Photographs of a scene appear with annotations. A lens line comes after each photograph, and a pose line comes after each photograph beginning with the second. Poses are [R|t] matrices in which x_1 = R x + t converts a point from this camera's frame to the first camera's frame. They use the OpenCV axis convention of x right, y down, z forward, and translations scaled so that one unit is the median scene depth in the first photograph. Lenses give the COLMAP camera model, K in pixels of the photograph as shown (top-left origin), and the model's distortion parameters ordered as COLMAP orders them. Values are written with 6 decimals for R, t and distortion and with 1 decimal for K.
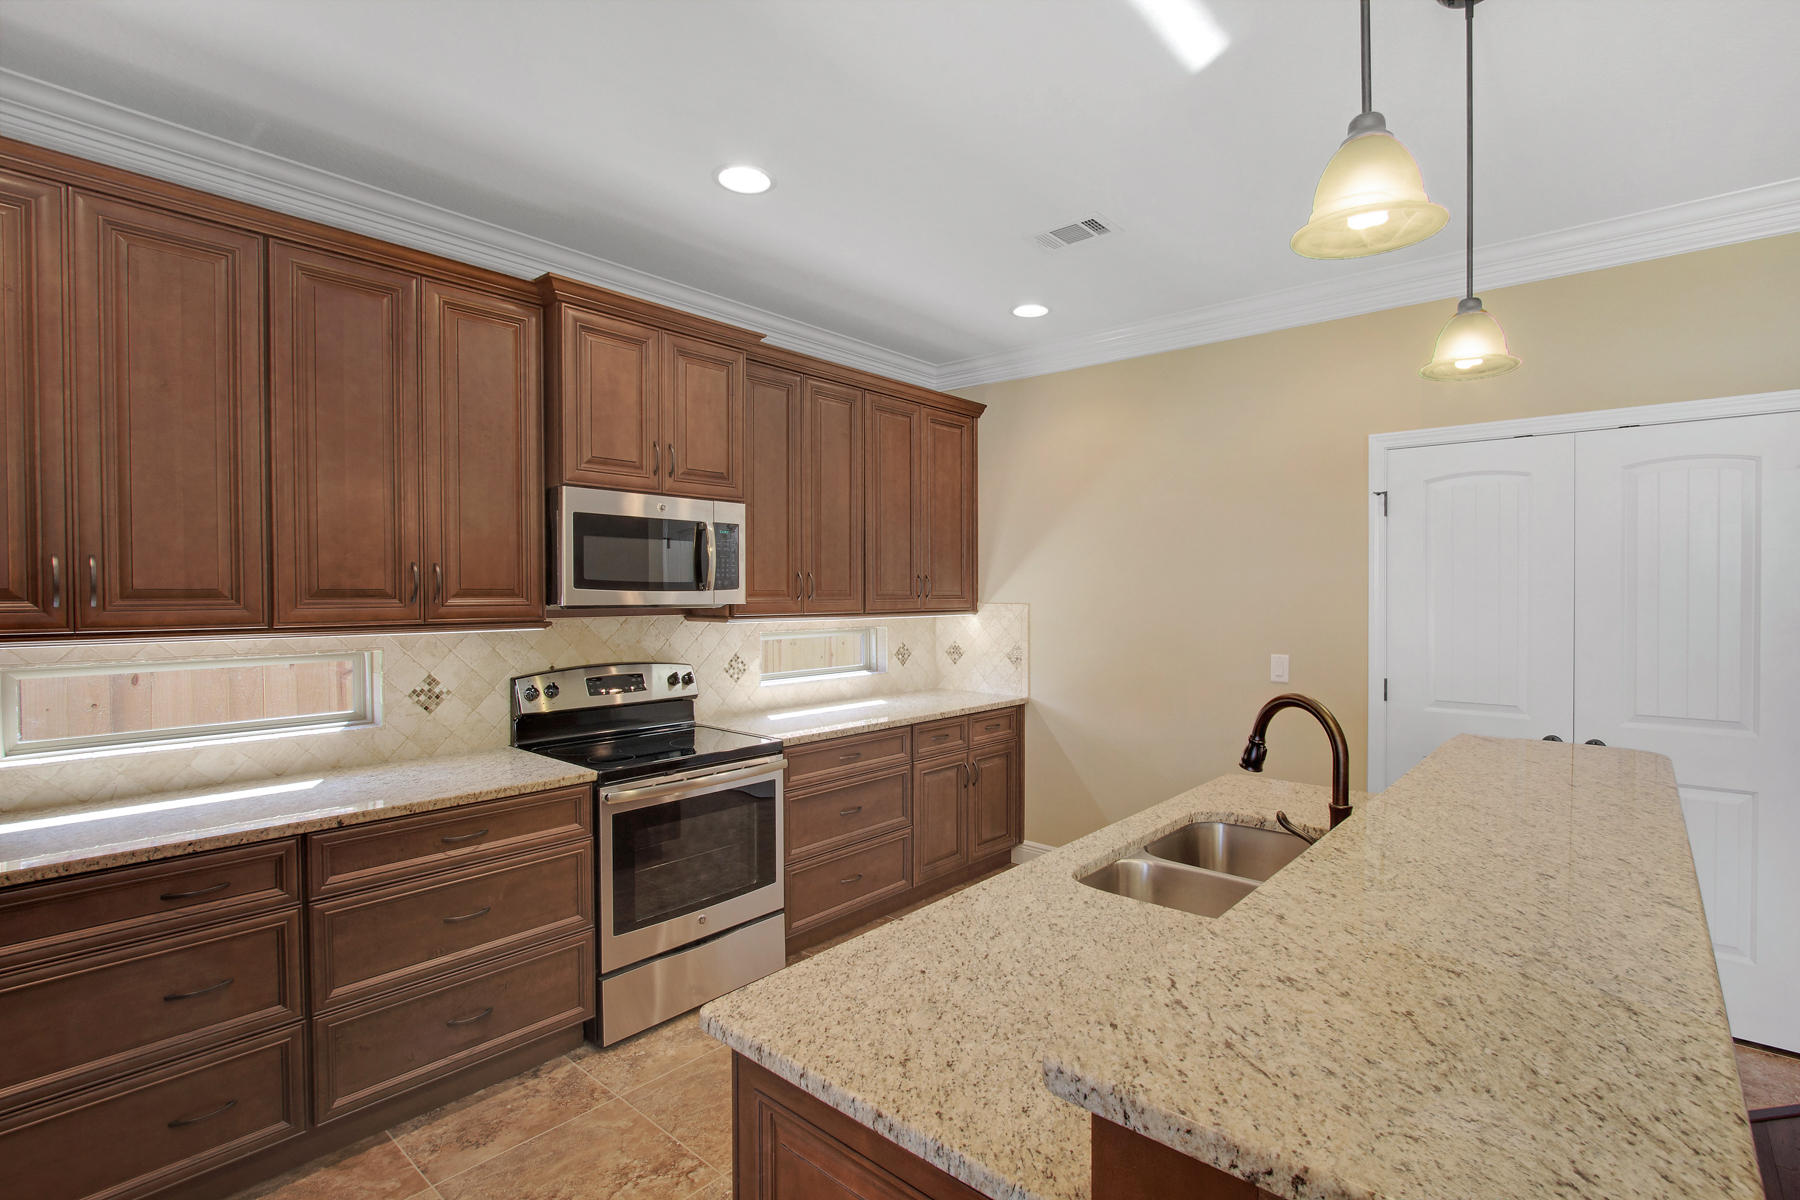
lens RADIAL K [[852.5, 0, 894.3], [0, 852.5, 604.7], [0, 0, 1]] dist [0.015647, 0.000131]
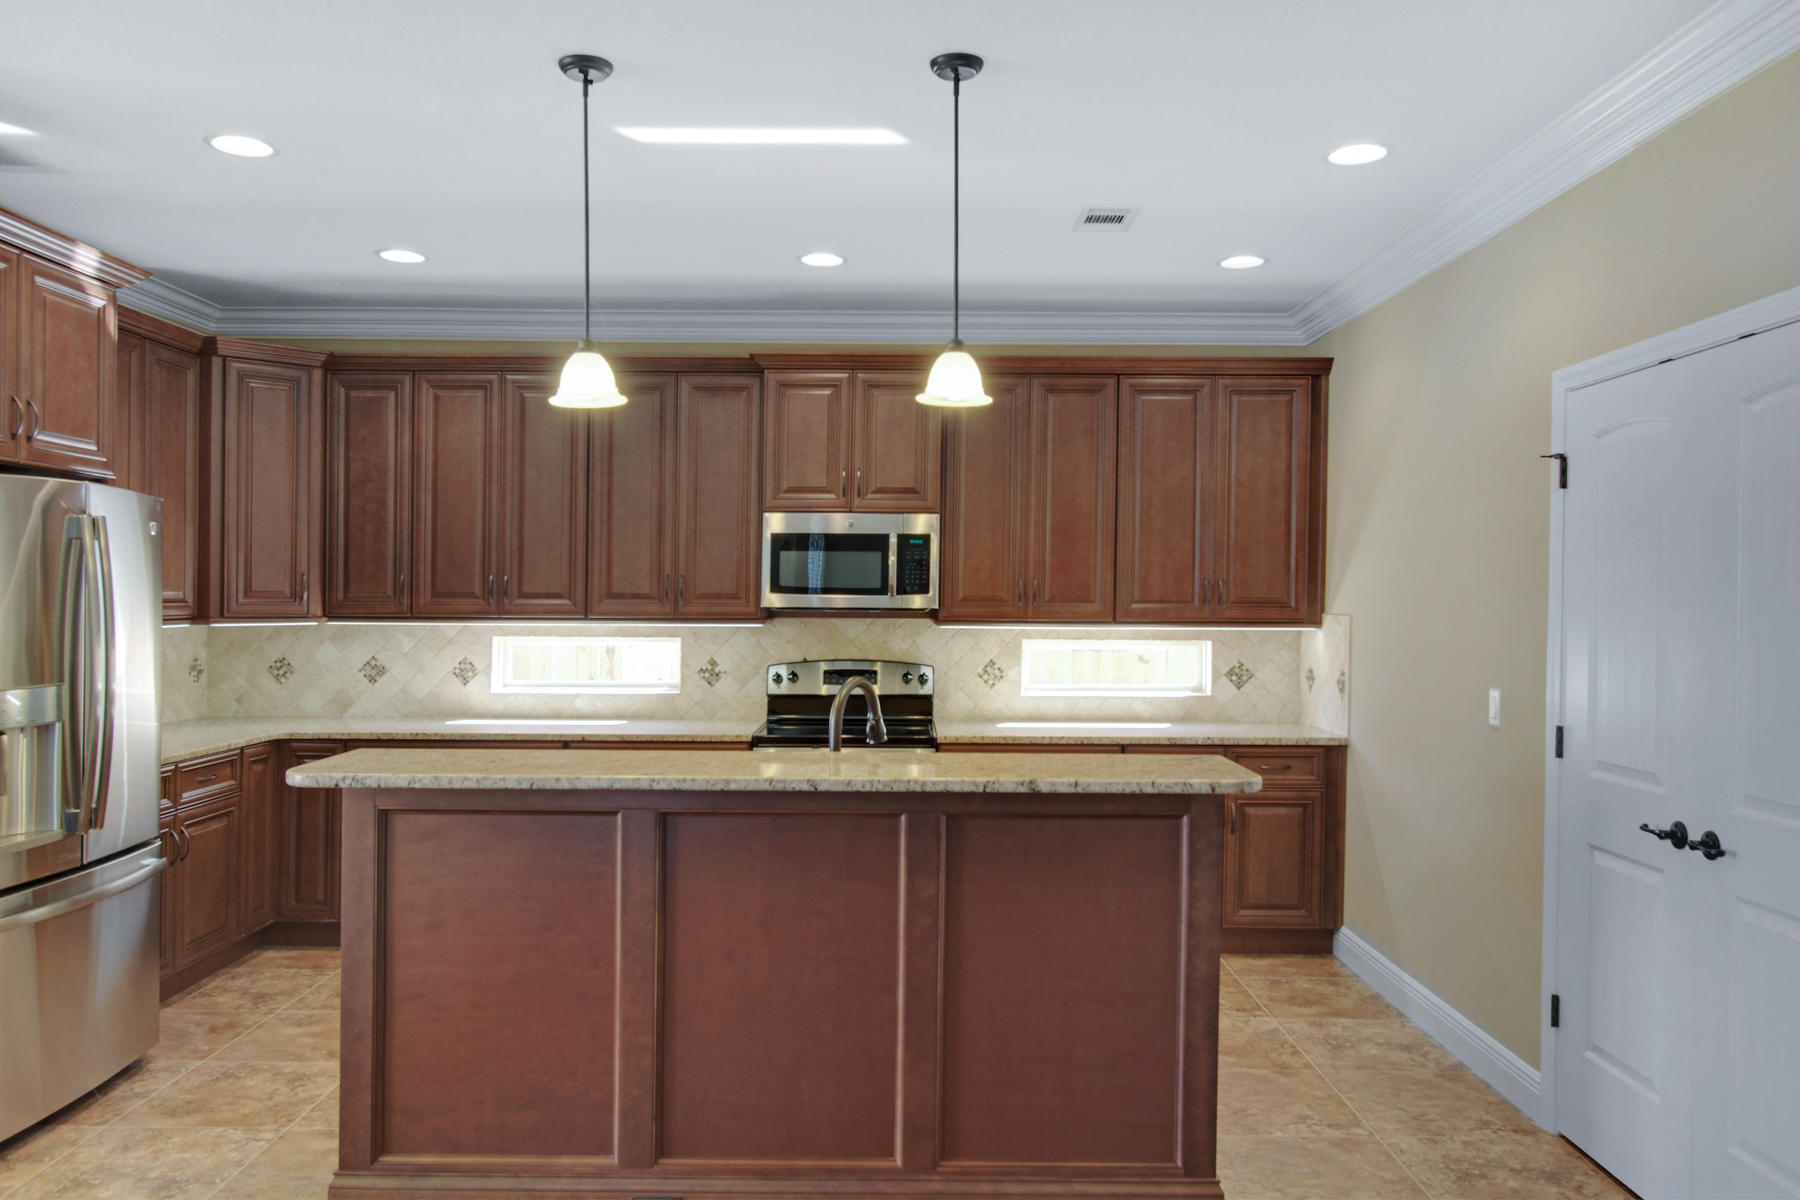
lens RADIAL K [[1297.7, 0, 900.0], [0, 1297.7, 600.0], [0, 0, 1]] dist [0.003985, 0.001708]
pose [[0.651540, 0.002252, -0.758611, 1.109322], [-0.018151, 0.999756, -0.012622, 0.010803], [0.758397, 0.021993, 0.651422, -0.092220]]
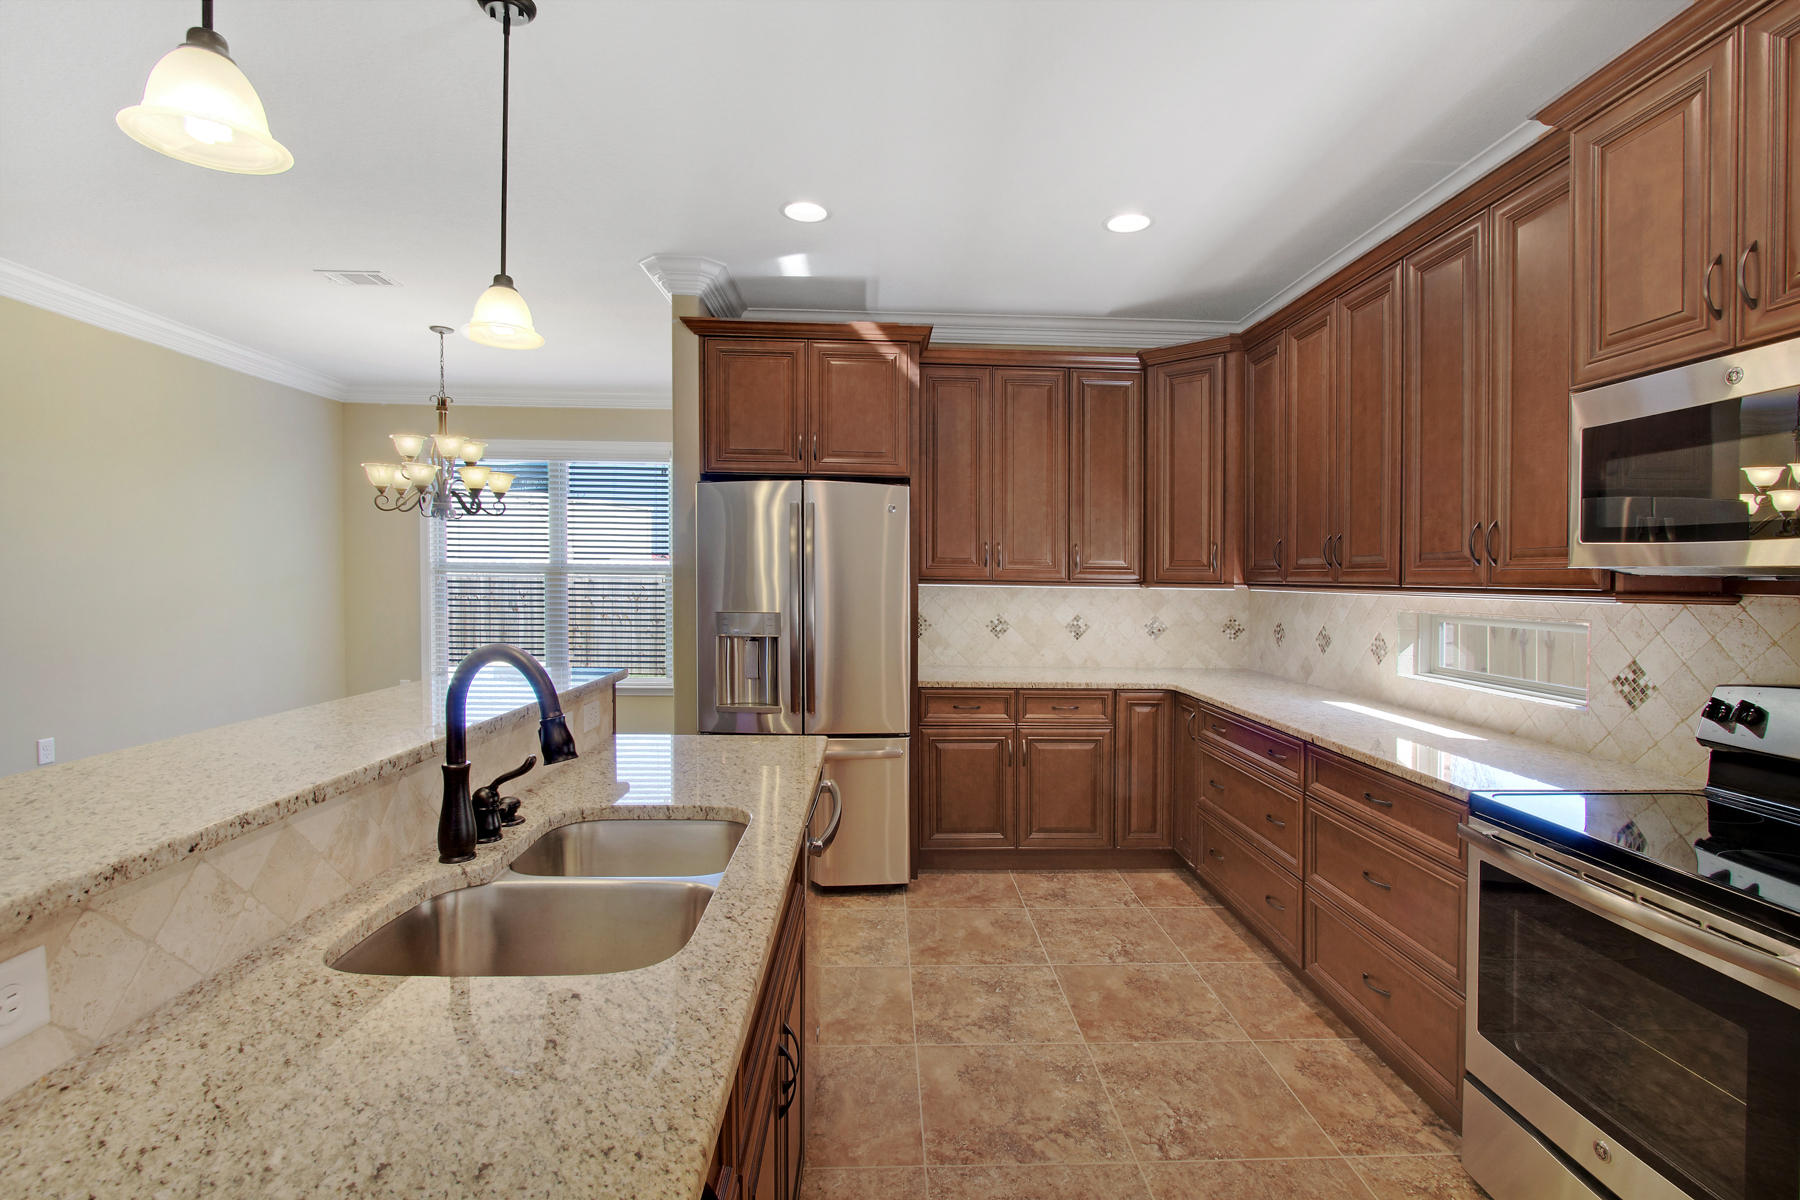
lens RADIAL K [[835.7, 0, 911.6], [0, 835.7, 586.5], [0, 0, 1]] dist [0.013557, 0.000154]
pose [[-0.732704, 0.001012, -0.680546, 0.429571], [-0.021155, 0.999482, 0.024263, 0.009394], [0.680218, 0.032175, -0.732303, 1.042110]]
